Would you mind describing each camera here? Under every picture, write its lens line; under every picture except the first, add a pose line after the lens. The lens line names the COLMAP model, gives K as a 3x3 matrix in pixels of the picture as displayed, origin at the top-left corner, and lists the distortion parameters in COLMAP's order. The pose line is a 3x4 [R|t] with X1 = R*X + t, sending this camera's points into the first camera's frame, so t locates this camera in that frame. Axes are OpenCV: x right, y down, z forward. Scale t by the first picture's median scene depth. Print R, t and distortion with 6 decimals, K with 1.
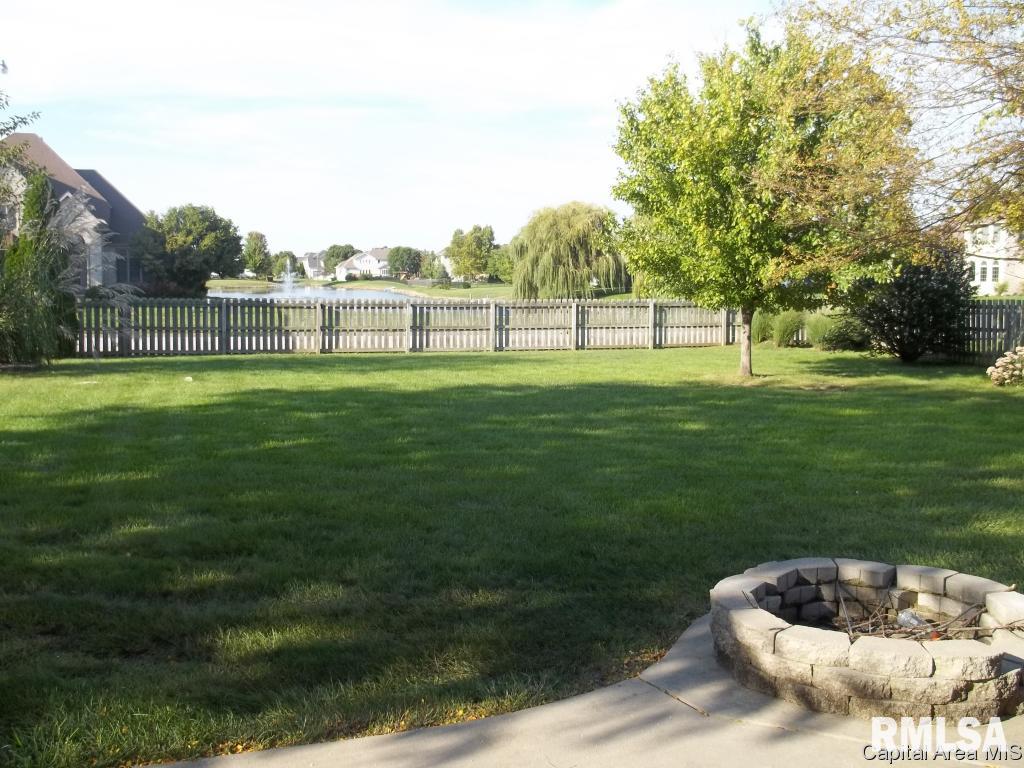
lens RADIAL K [[1008.9, 0, 491.3], [0, 1008.9, 388.2], [0, 0, 1]] dist [-0.041425, 0.000000]
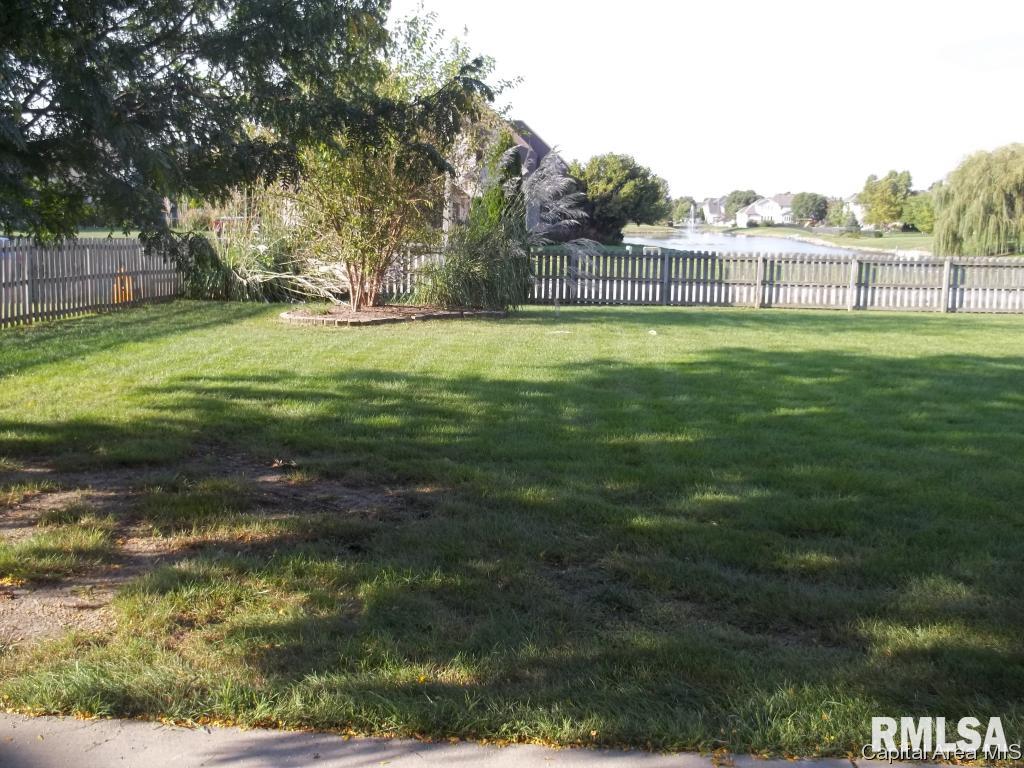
lens RADIAL K [[1008.9, 0, 512.4], [0, 1008.9, 380.2], [0, 0, 1]] dist [-0.041425, 0.000000]
pose [[0.935533, 0.061660, -0.347815, -0.028477], [-0.045469, 0.997476, 0.054532, -0.003896], [0.350300, -0.035202, 0.935976, -0.005419]]
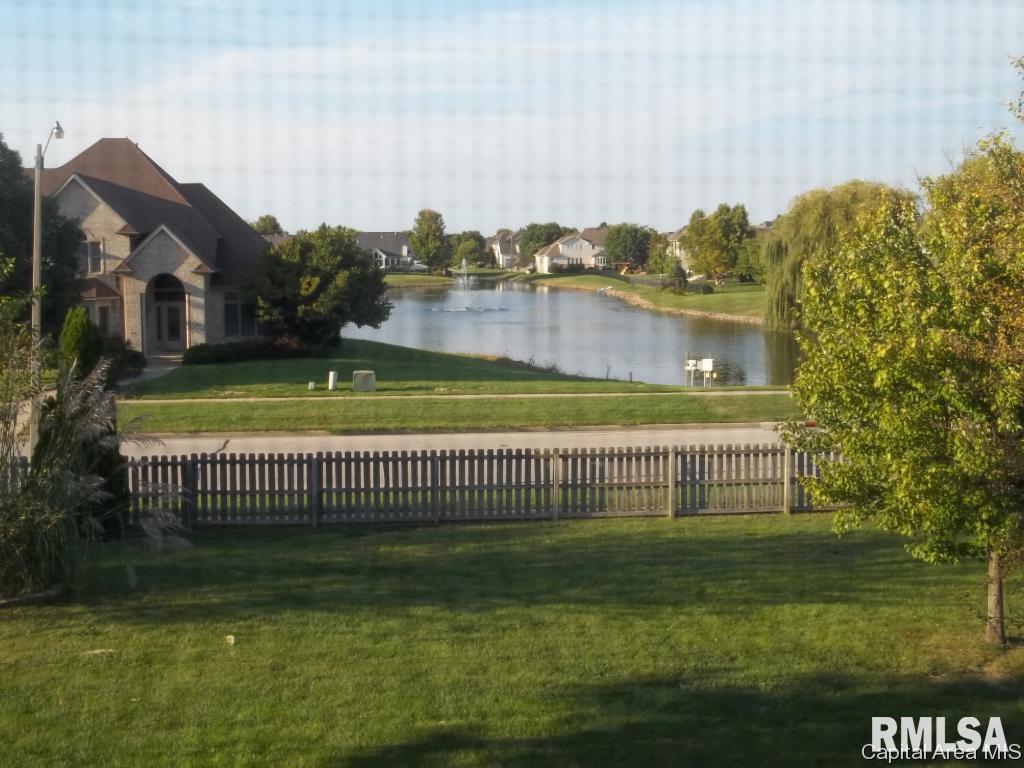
lens RADIAL K [[1380.4, 0, 510.3], [0, 1380.4, 382.8], [0, 0, 1]] dist [-0.041384, 0.000000]
pose [[0.983648, 0.006181, -0.179997, 0.040393], [-0.007146, 0.999963, -0.004710, -0.078994], [0.179961, 0.005919, 0.983656, -0.005361]]
